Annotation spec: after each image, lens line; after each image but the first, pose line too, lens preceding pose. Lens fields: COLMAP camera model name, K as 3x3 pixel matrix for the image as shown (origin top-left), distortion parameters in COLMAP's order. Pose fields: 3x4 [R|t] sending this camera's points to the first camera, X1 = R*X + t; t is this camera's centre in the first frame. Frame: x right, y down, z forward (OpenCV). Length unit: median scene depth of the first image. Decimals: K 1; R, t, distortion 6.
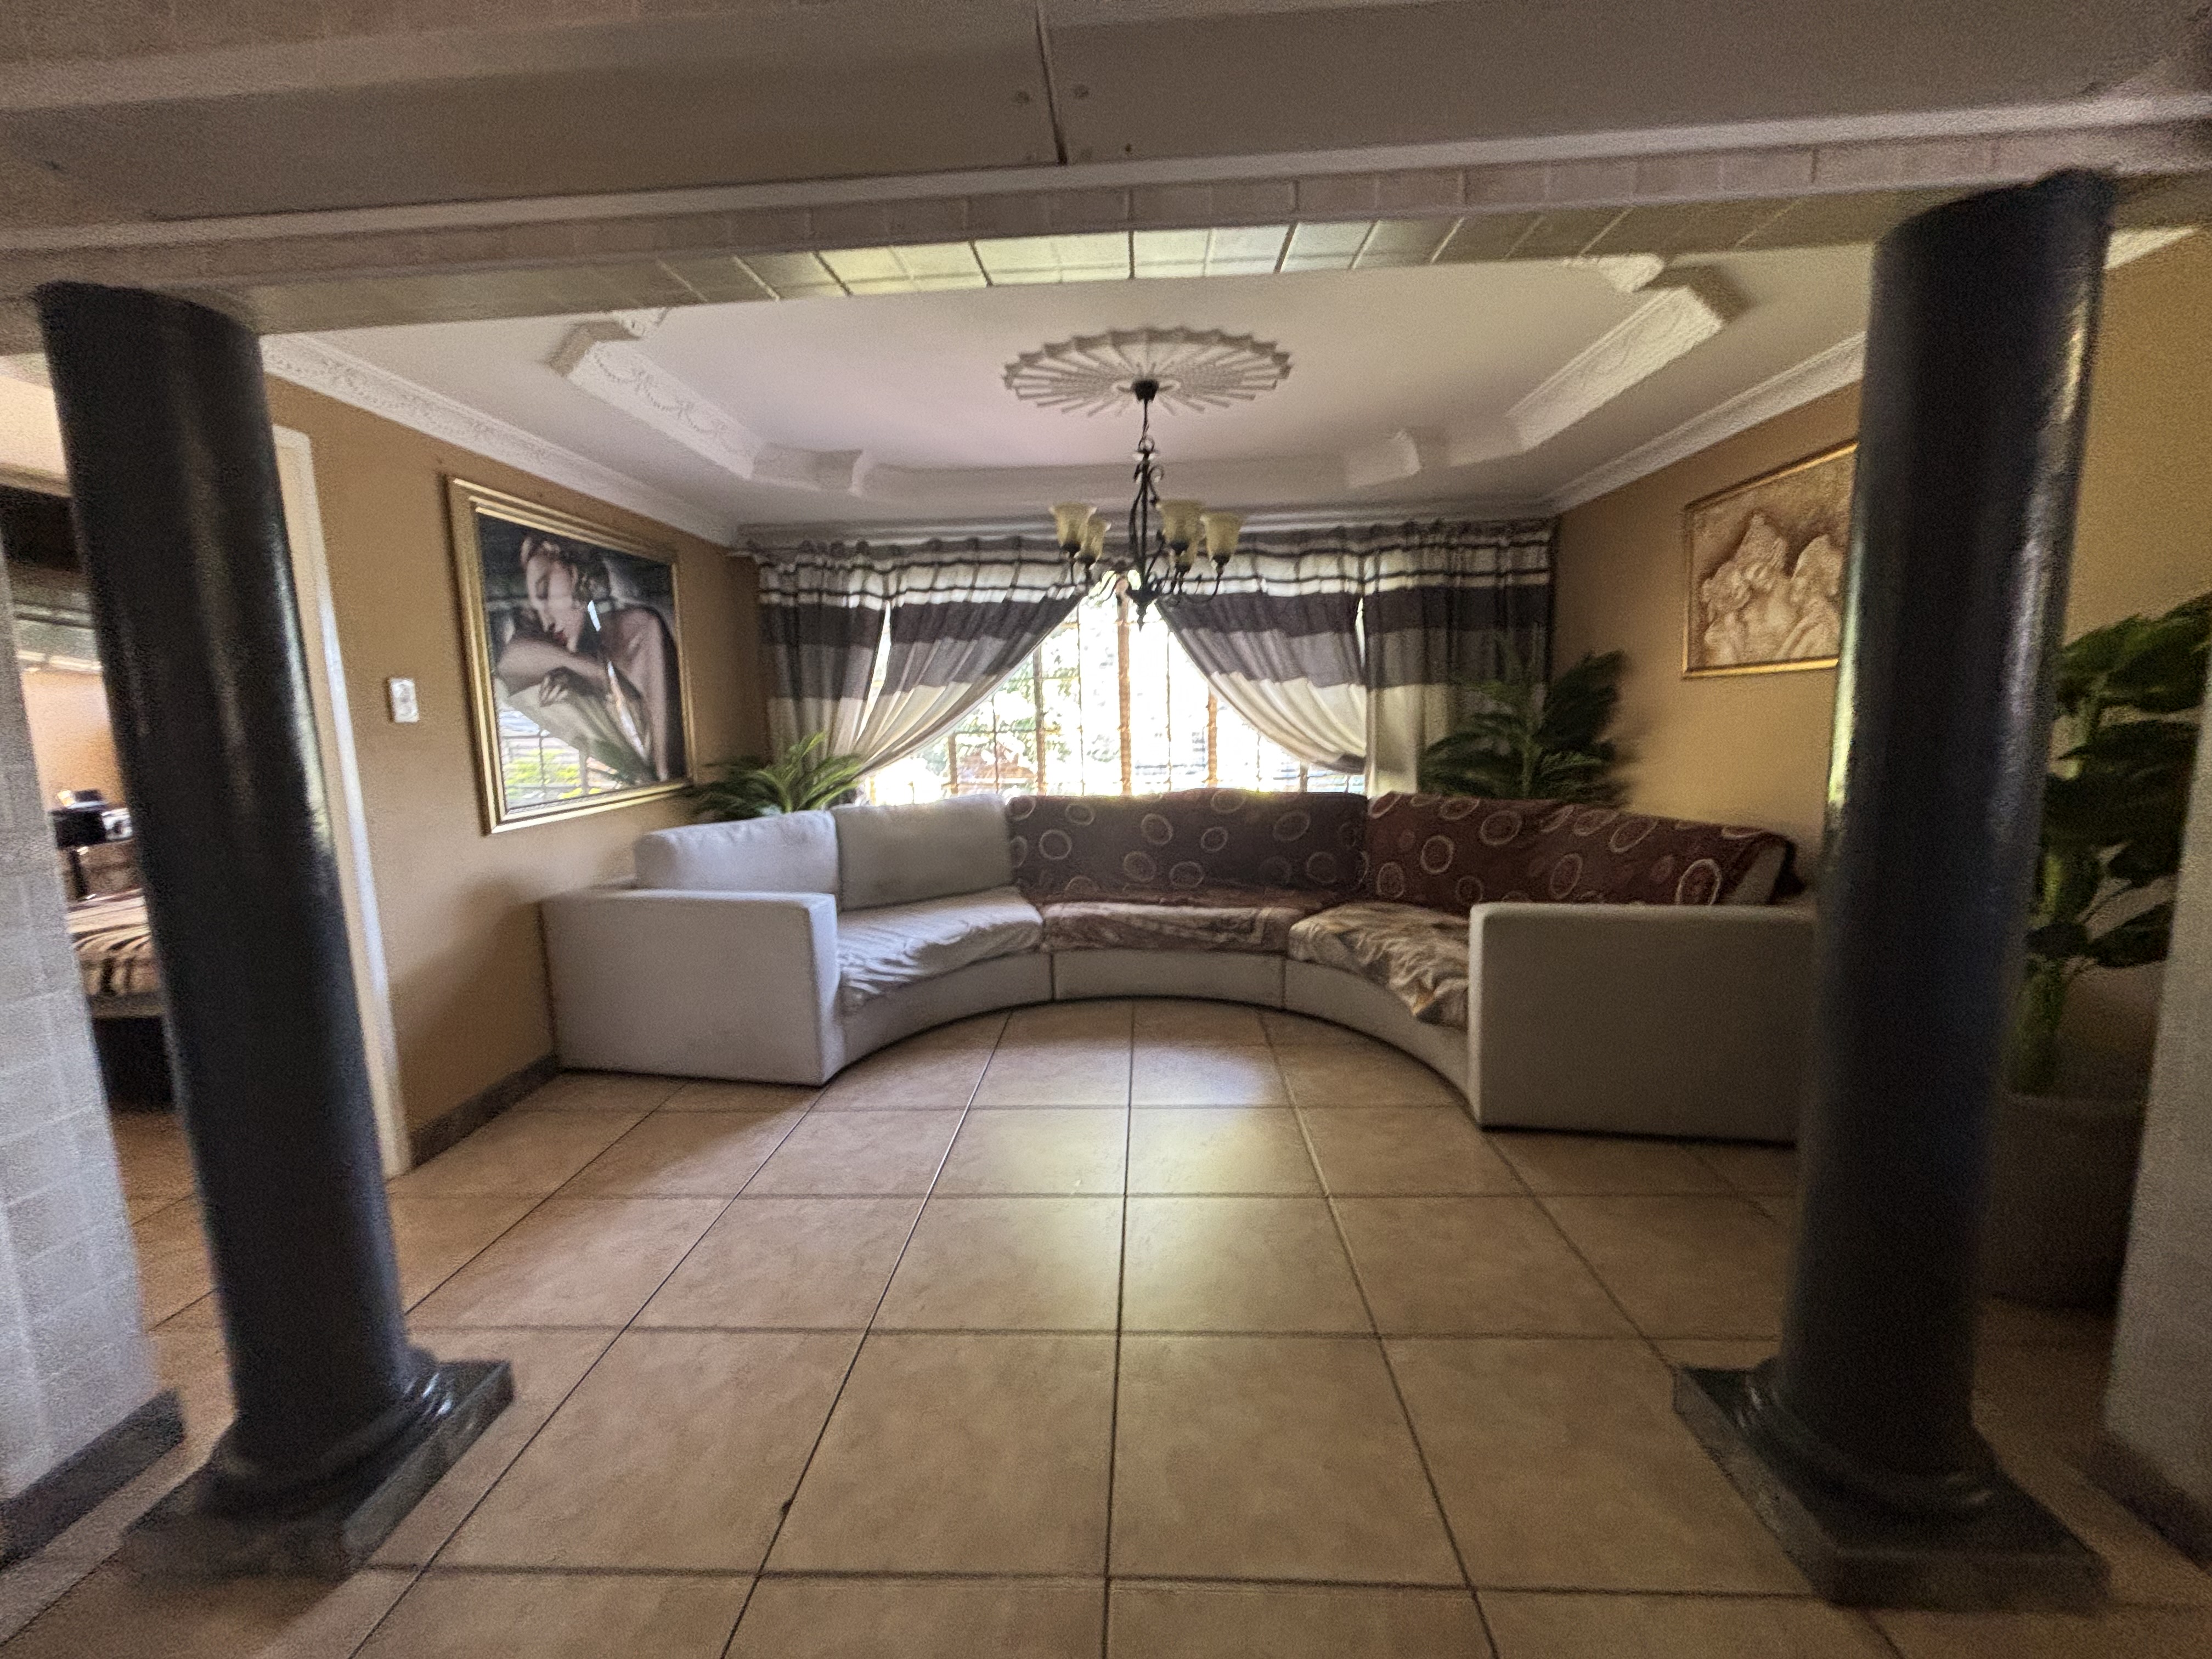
lens RADIAL K [[884.3, 0, 1101.1], [0, 884.3, 832.6], [0, 0, 1]] dist [-0.008899, 0.000623]
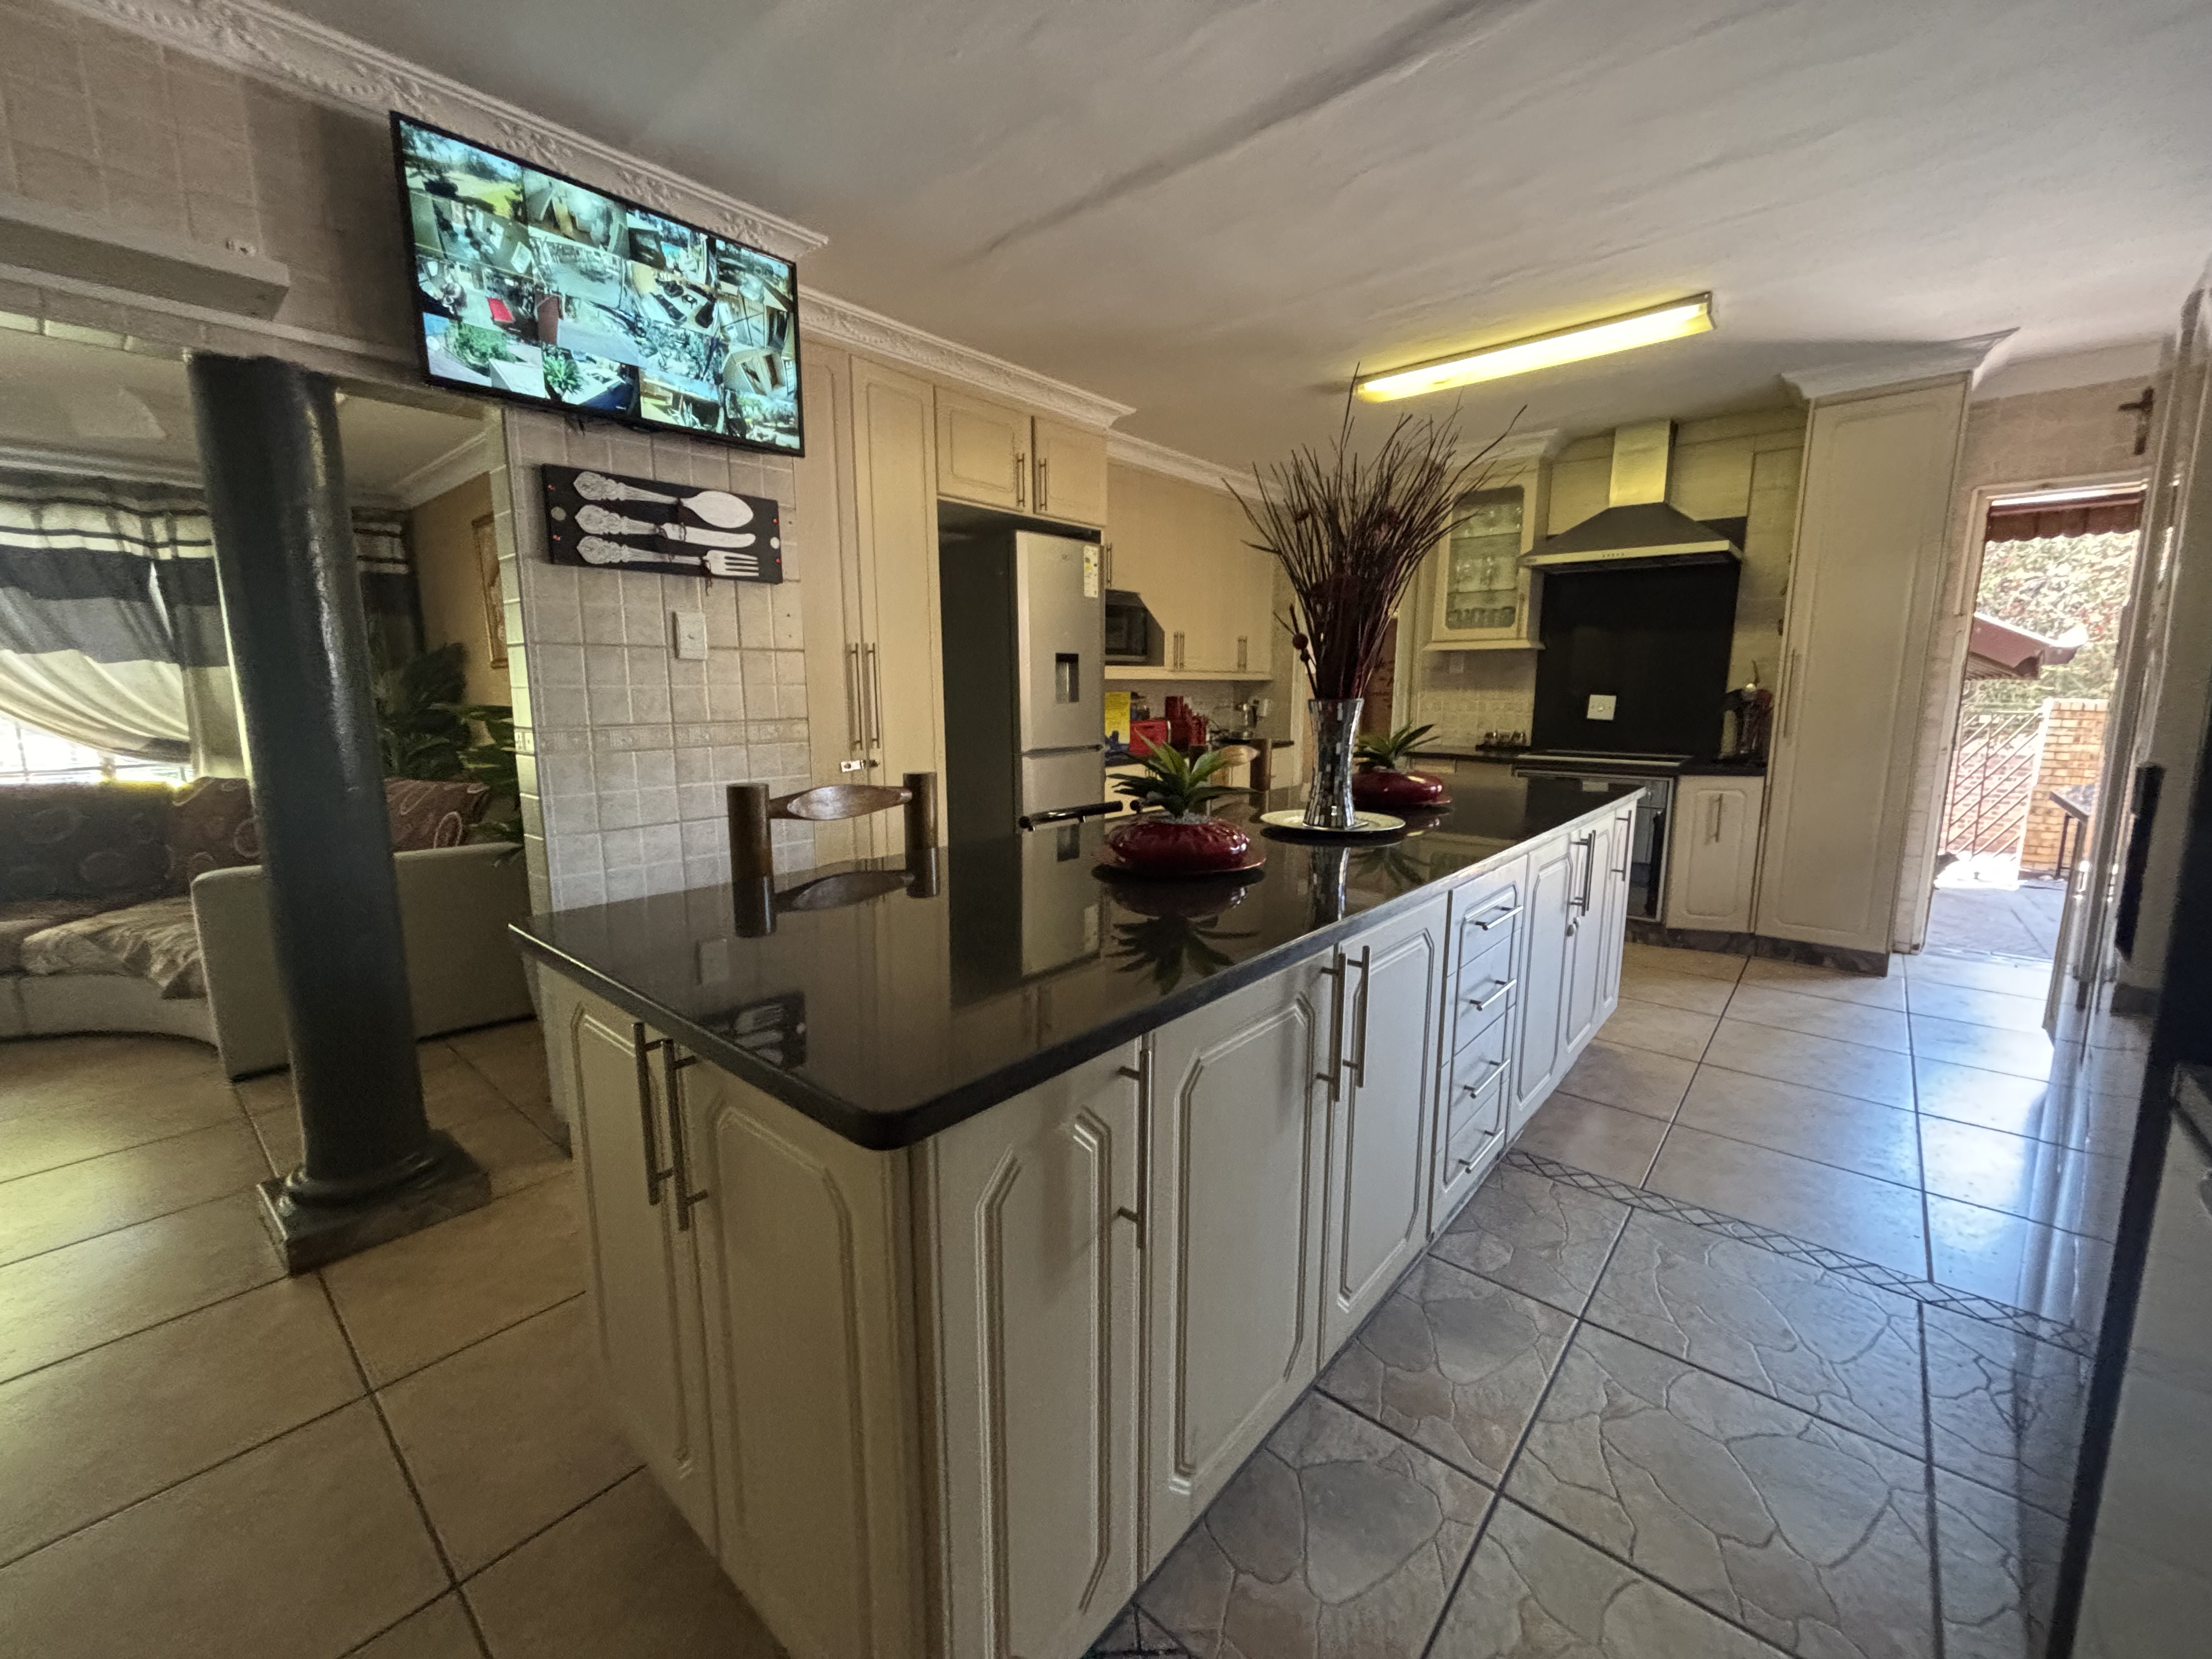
lens RADIAL K [[884.3, 0, 1114.1], [0, 884.3, 821.8], [0, 0, 1]] dist [-0.008899, 0.000623]
pose [[0.593027, -0.090669, 0.800061, 0.140534], [0.094198, 0.994629, 0.042897, 0.046204], [-0.799653, 0.049925, 0.598383, -0.286187]]
